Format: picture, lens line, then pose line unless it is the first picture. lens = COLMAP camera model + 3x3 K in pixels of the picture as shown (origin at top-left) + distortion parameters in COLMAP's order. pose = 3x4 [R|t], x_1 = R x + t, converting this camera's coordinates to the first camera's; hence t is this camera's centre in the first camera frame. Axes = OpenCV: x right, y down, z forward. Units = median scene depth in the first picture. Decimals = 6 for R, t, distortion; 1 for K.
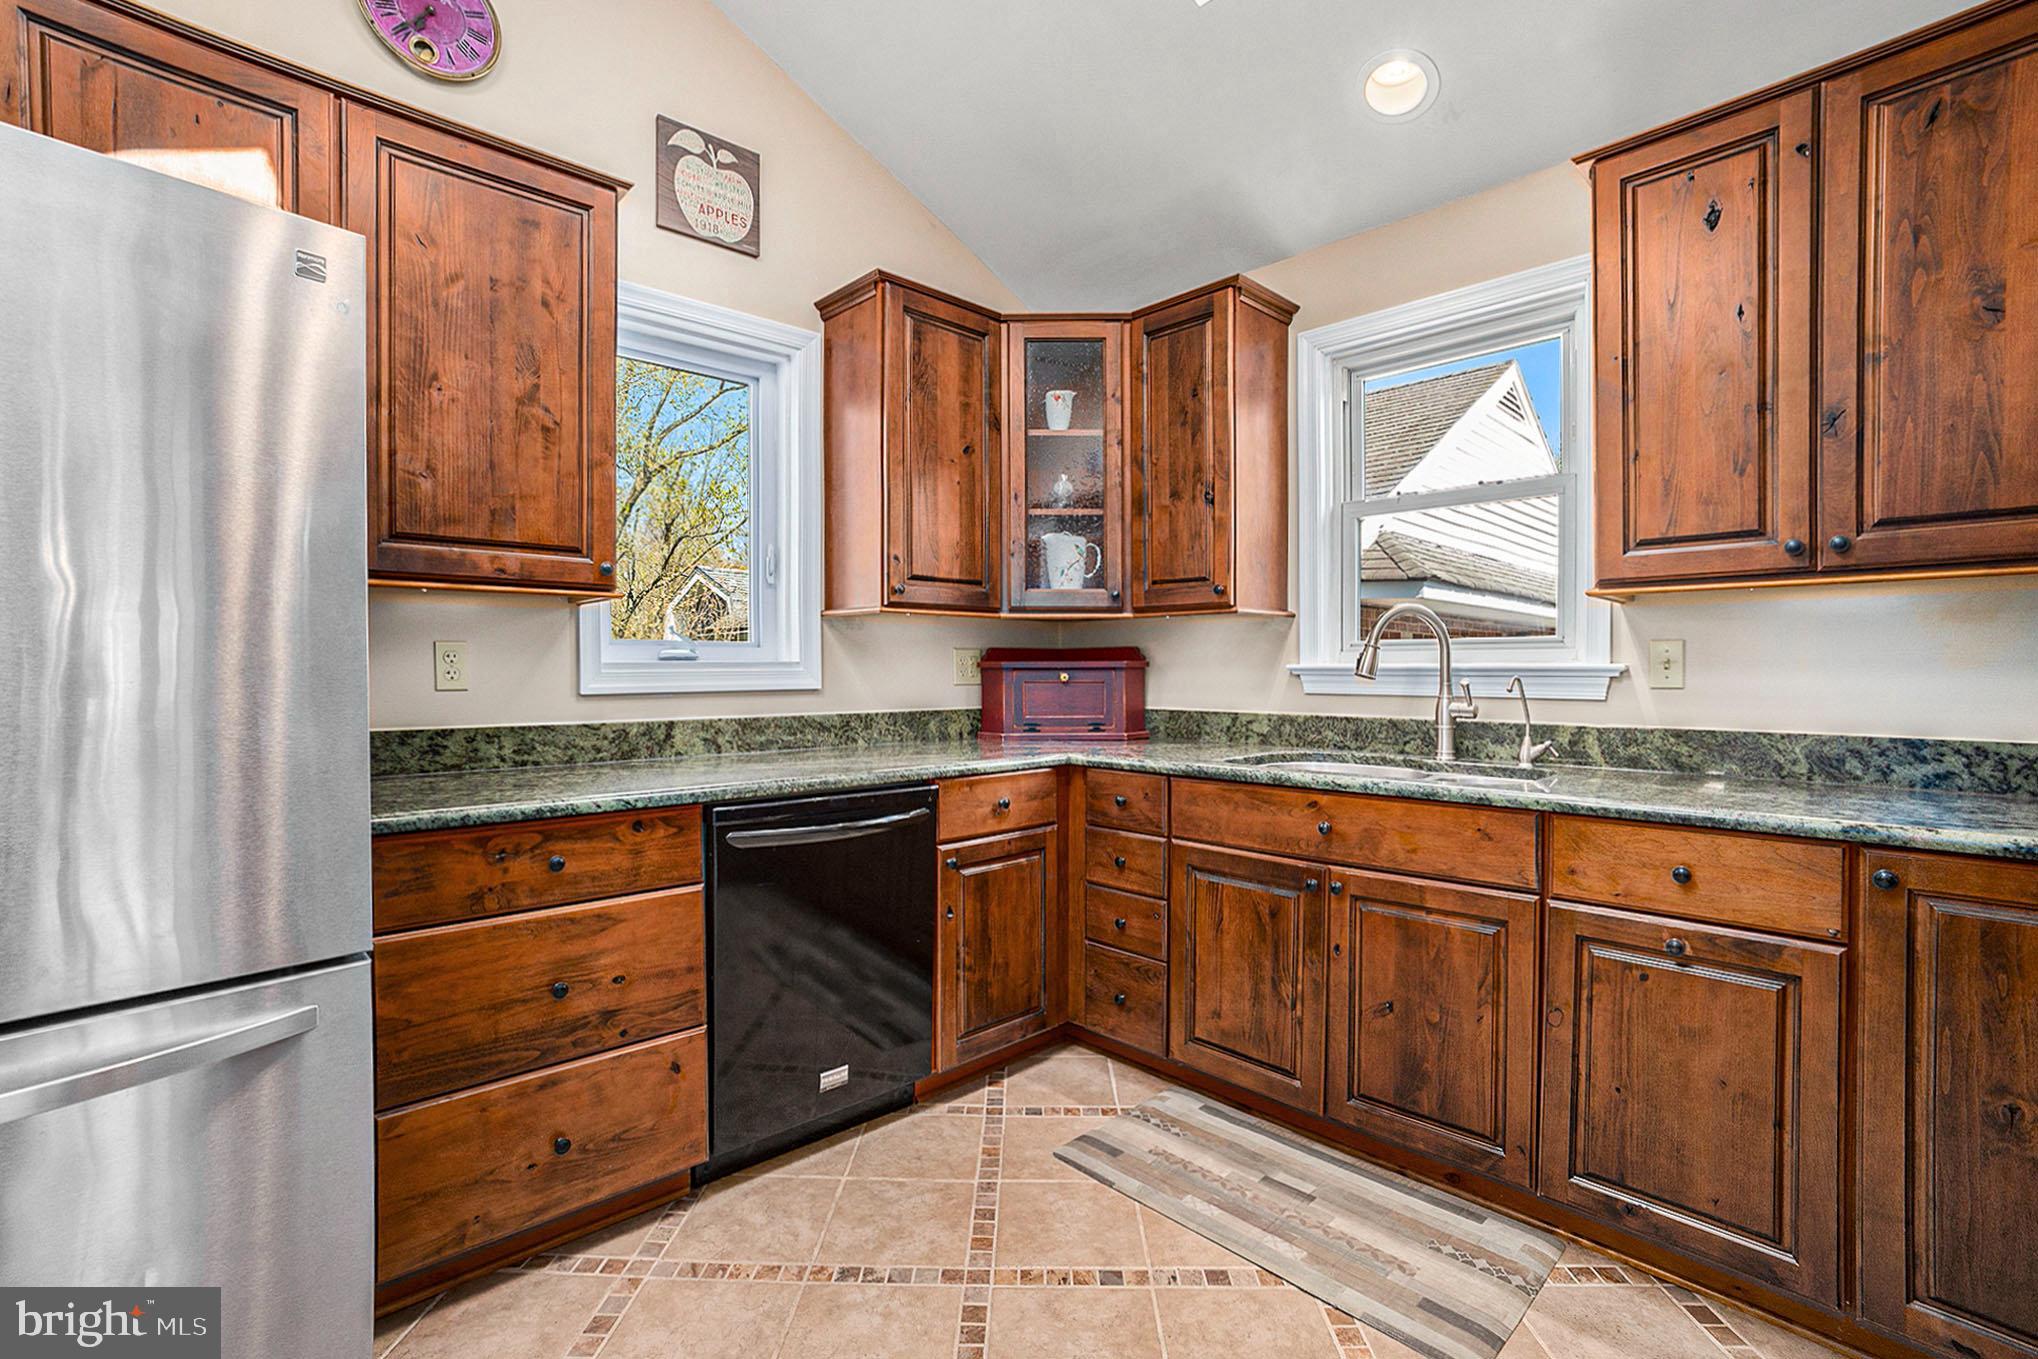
lens RADIAL K [[1000.0, 0, 966.6], [0, 1000.0, 707.9], [0, 0, 1]] dist [-0.059046, 0.037833]
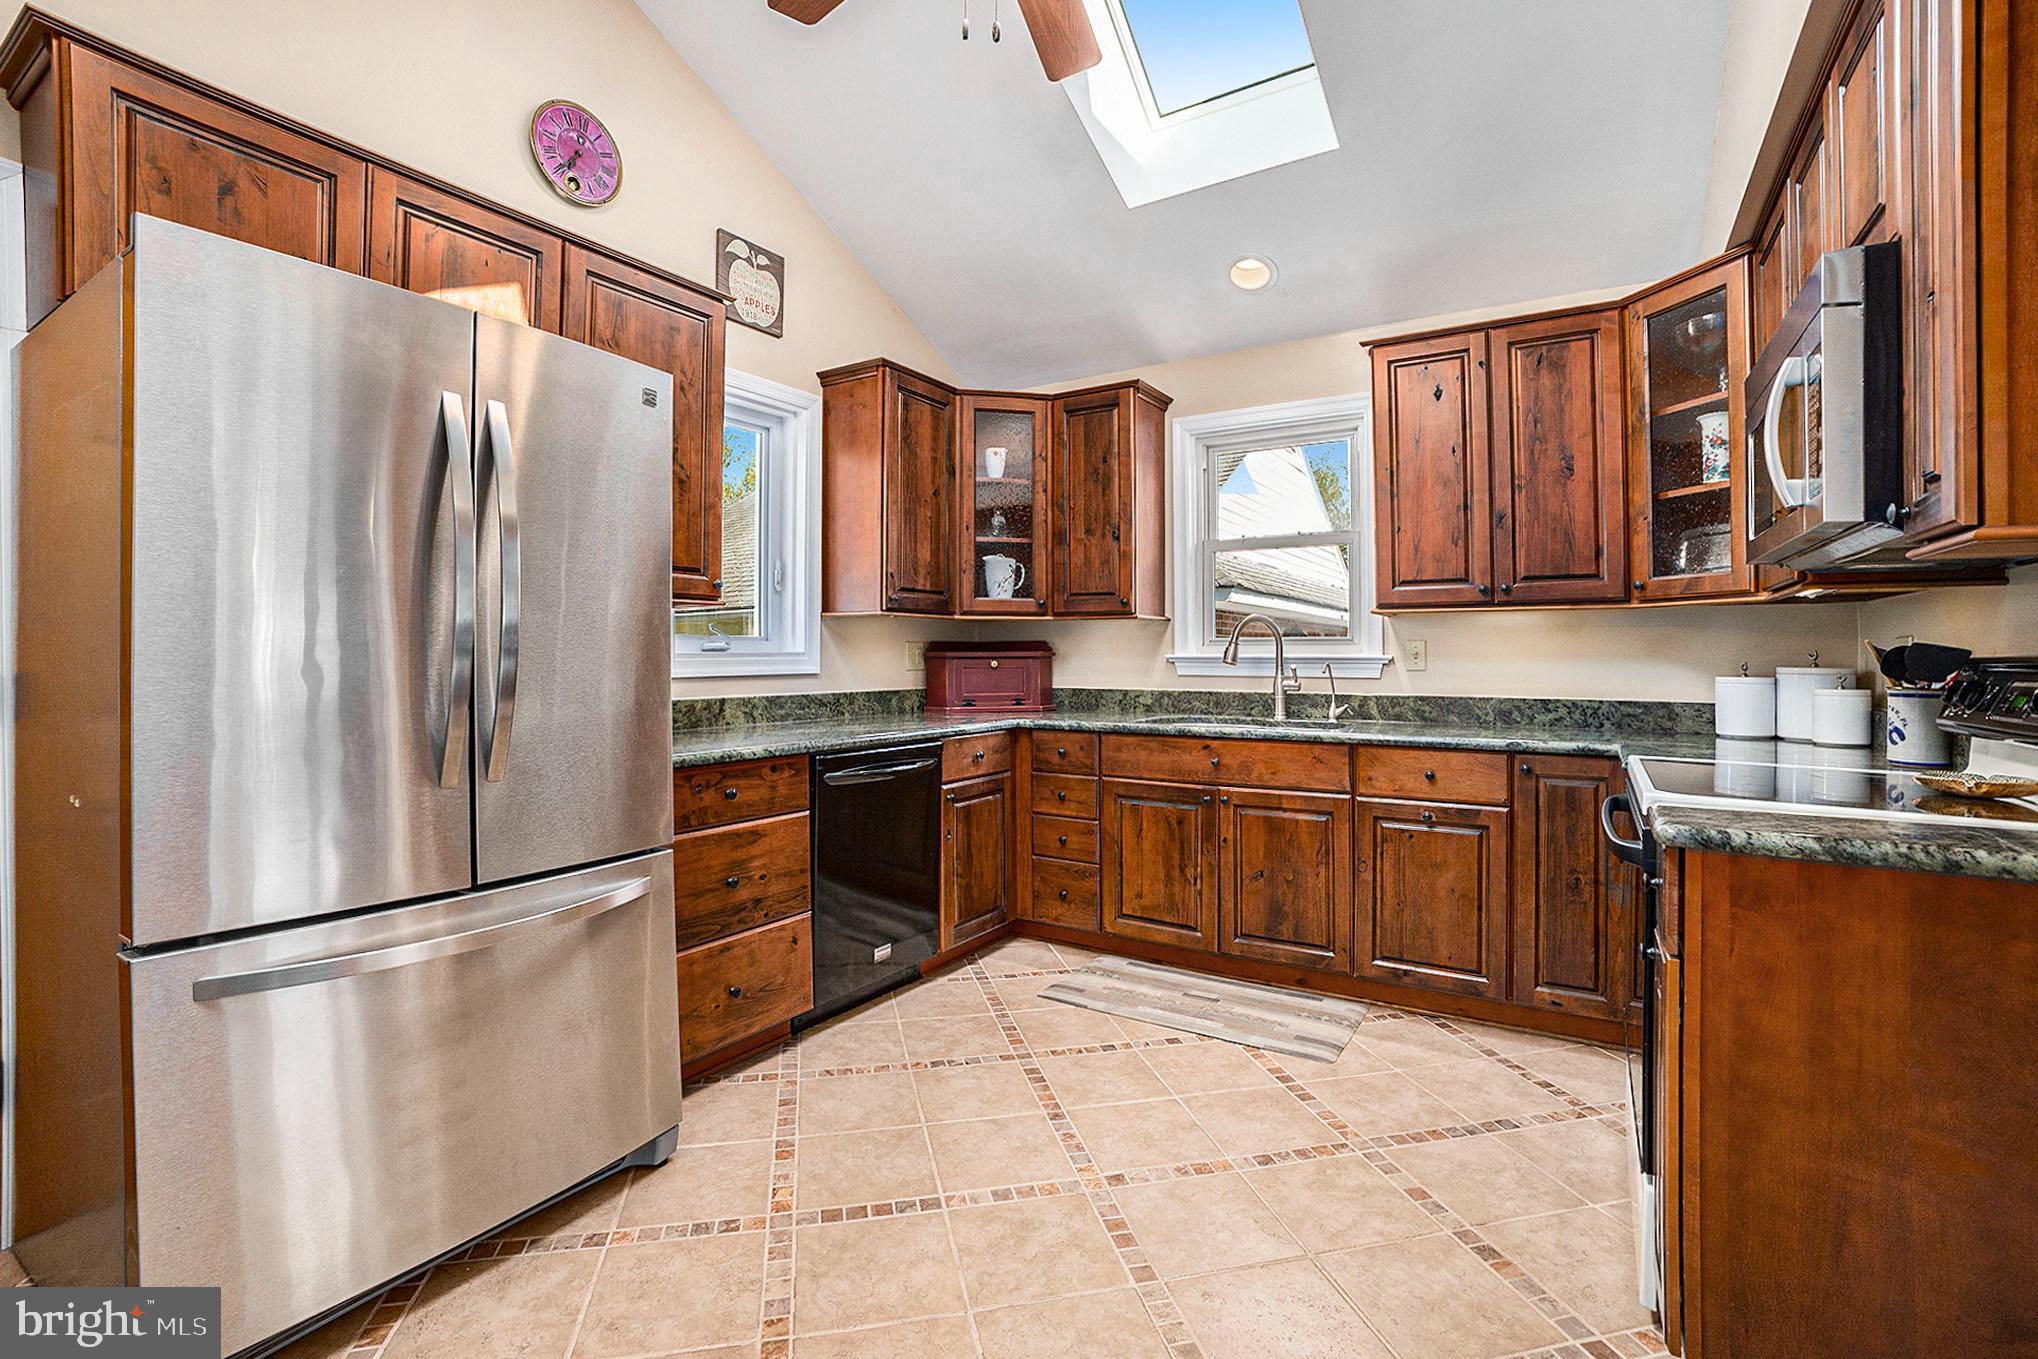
lens RADIAL K [[893.0, 0, 1019.0], [0, 893.0, 679.5], [0, 0, 1]] dist [-0.000563, 0.000145]
pose [[0.976916, -0.003390, 0.213597, -0.214242], [0.006406, 0.999889, -0.013430, 0.009533], [-0.213528, 0.014488, 0.976830, -0.265828]]
